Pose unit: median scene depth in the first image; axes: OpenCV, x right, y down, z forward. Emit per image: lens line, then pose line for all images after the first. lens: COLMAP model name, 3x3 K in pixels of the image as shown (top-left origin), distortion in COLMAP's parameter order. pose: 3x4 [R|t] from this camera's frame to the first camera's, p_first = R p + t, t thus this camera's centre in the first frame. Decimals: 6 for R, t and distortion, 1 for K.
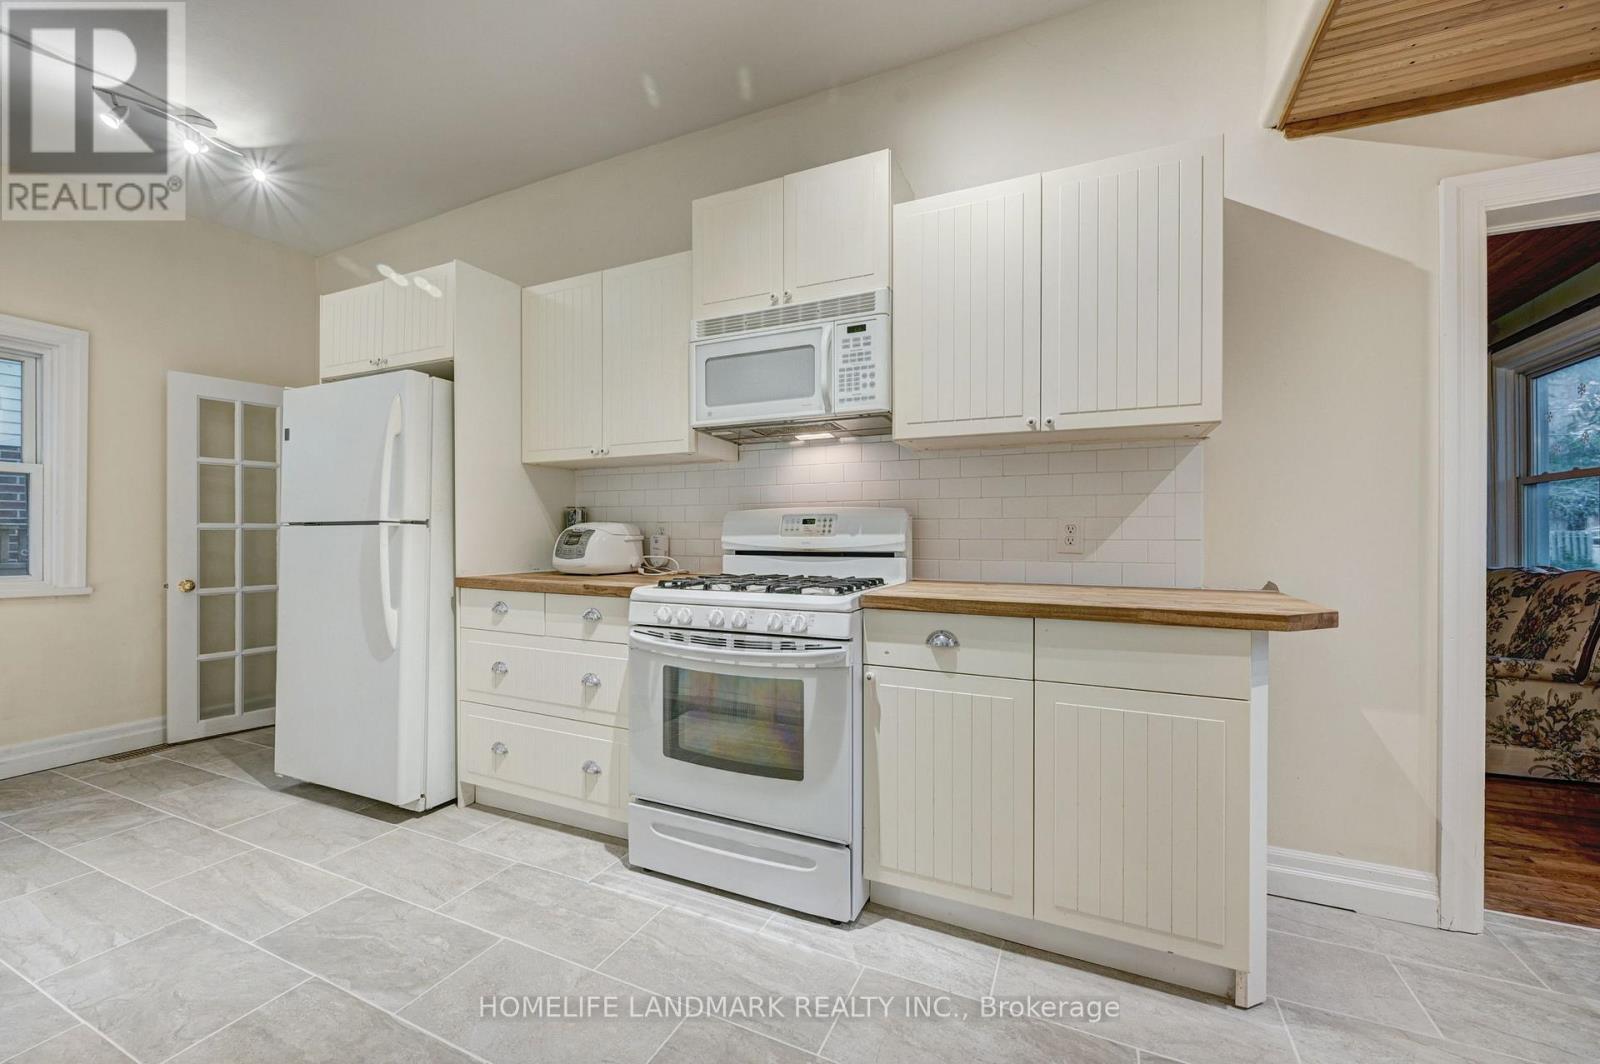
lens RADIAL K [[634.2, 0, 800.0], [0, 634.2, 532.0], [0, 0, 1]] dist [0.001210, -0.000301]
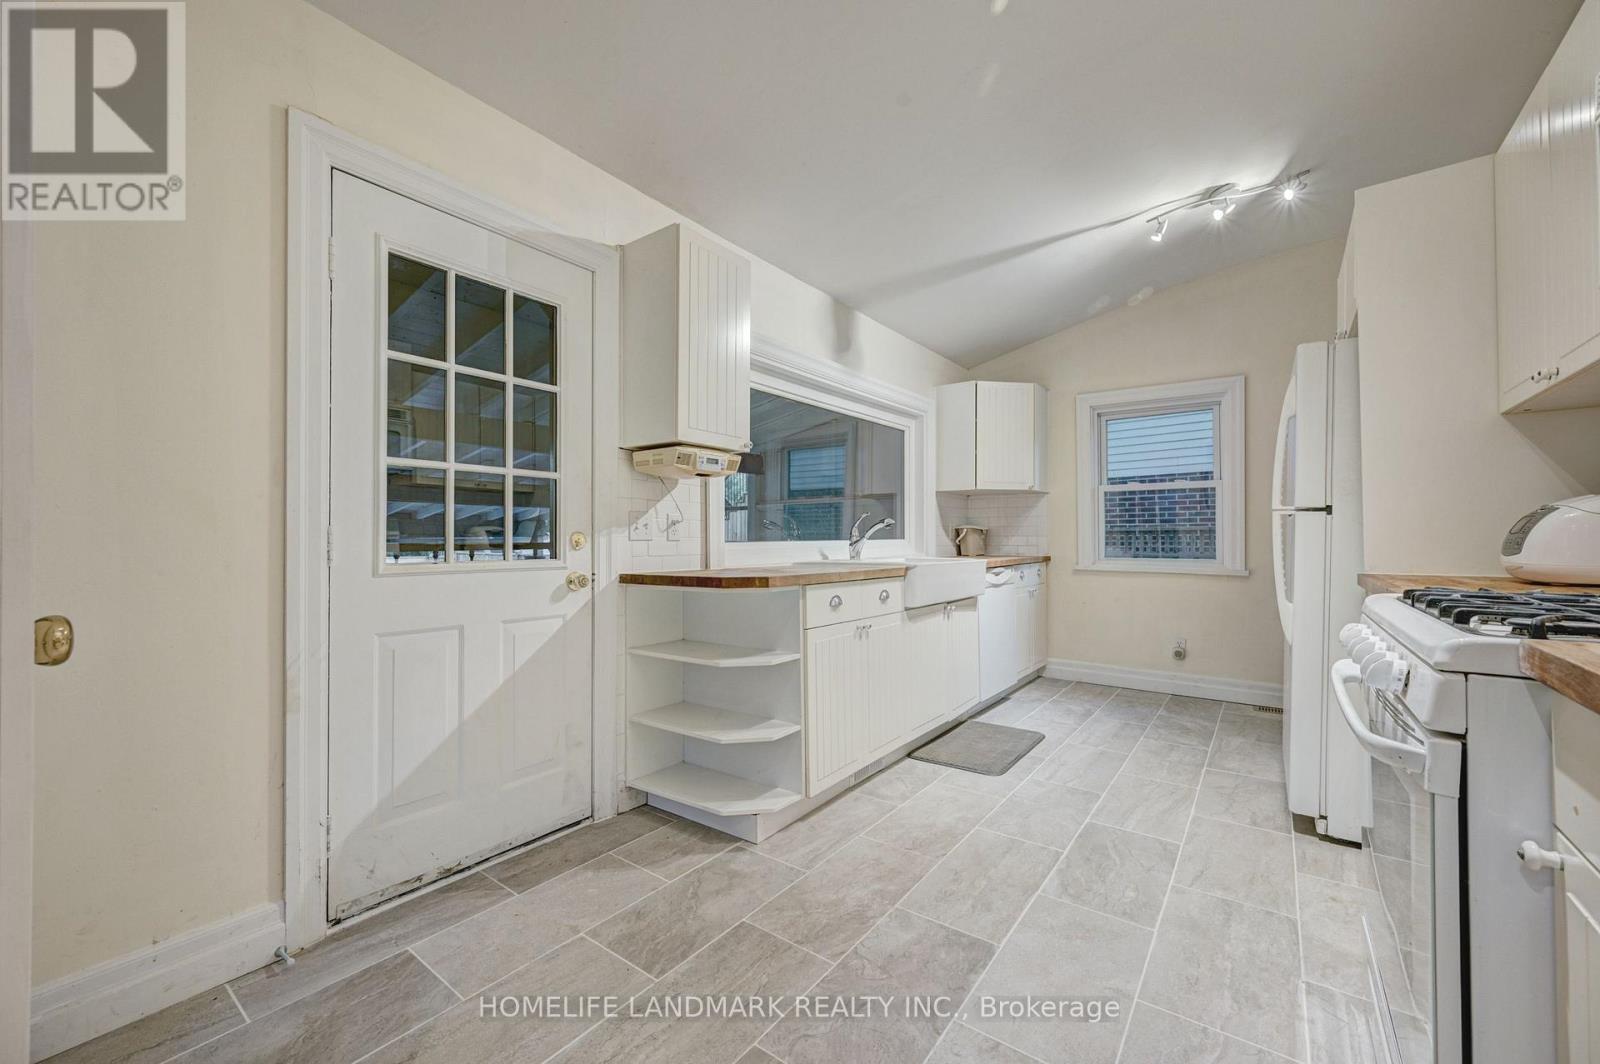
lens RADIAL K [[627.1, 0, 793.2], [0, 627.1, 532.0], [0, 0, 1]] dist [-0.000728, 0.000103]
pose [[-0.218127, -0.012871, -0.975836, 0.508256], [0.008593, 0.999849, -0.015109, 0.028708], [0.975883, -0.011681, -0.217983, 0.563064]]
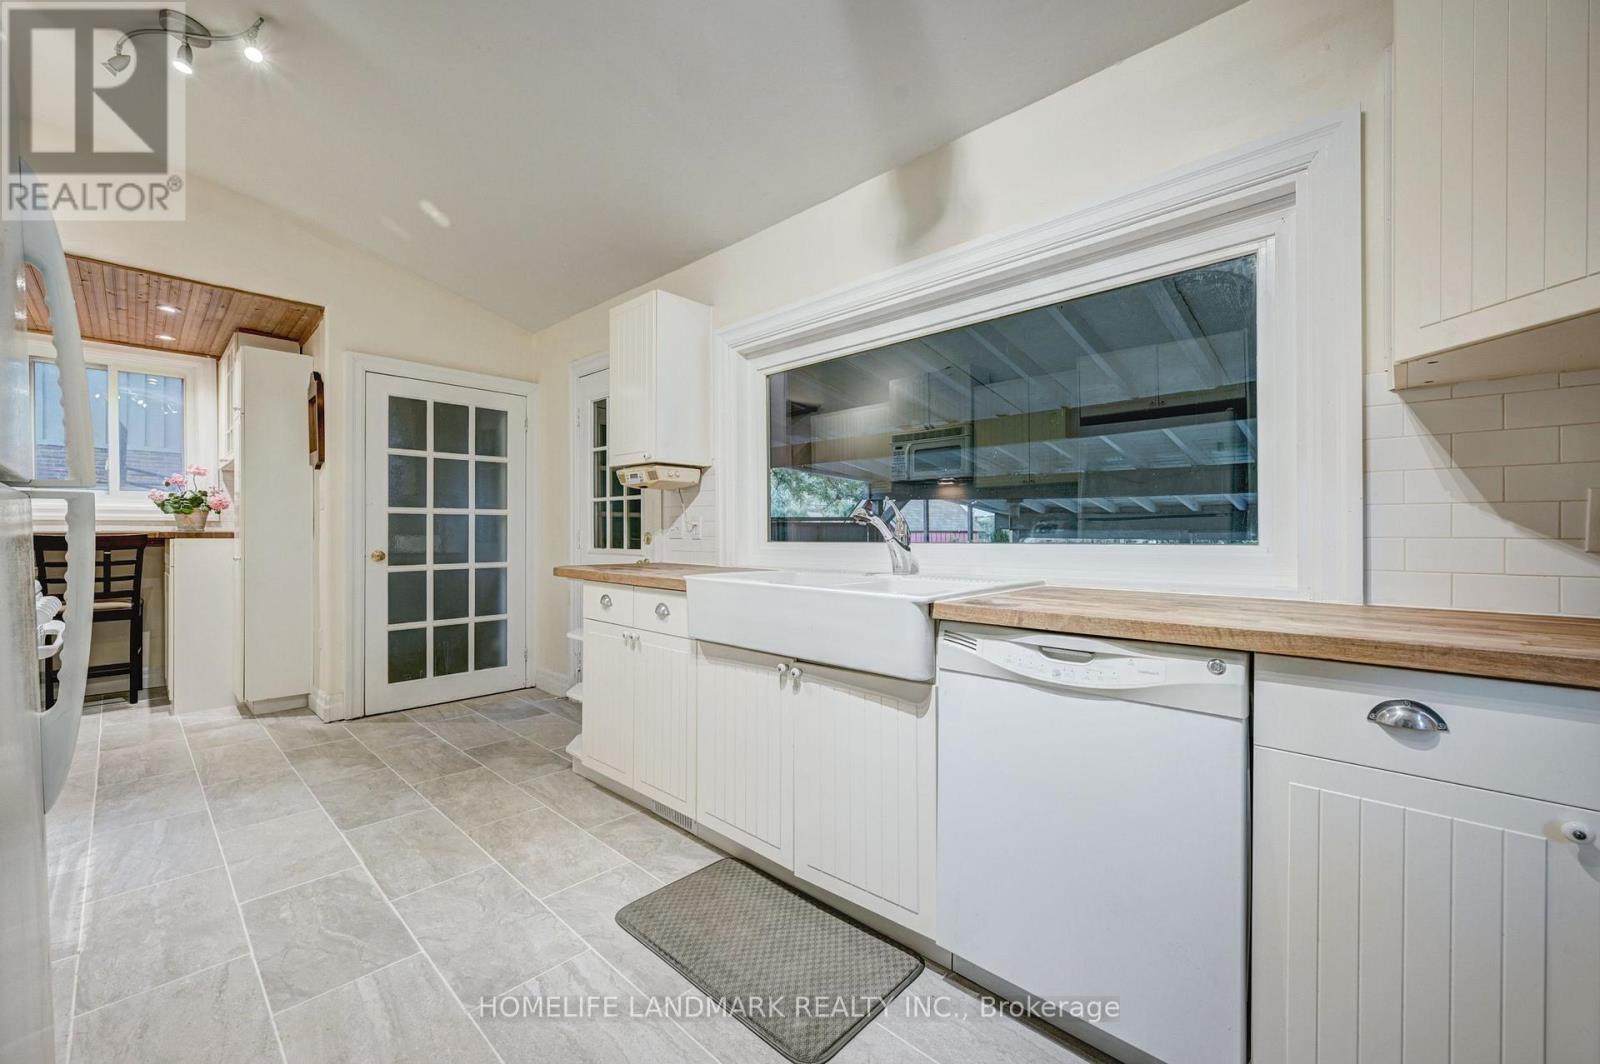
lens RADIAL K [[627.1, 0, 793.2], [0, 627.1, 532.0], [0, 0, 1]] dist [-0.000728, 0.000103]
pose [[-0.949562, -0.002923, 0.313564, -1.403422], [-0.004645, 0.999978, -0.004744, 0.013143], [-0.313543, -0.005961, -0.949555, 1.431464]]
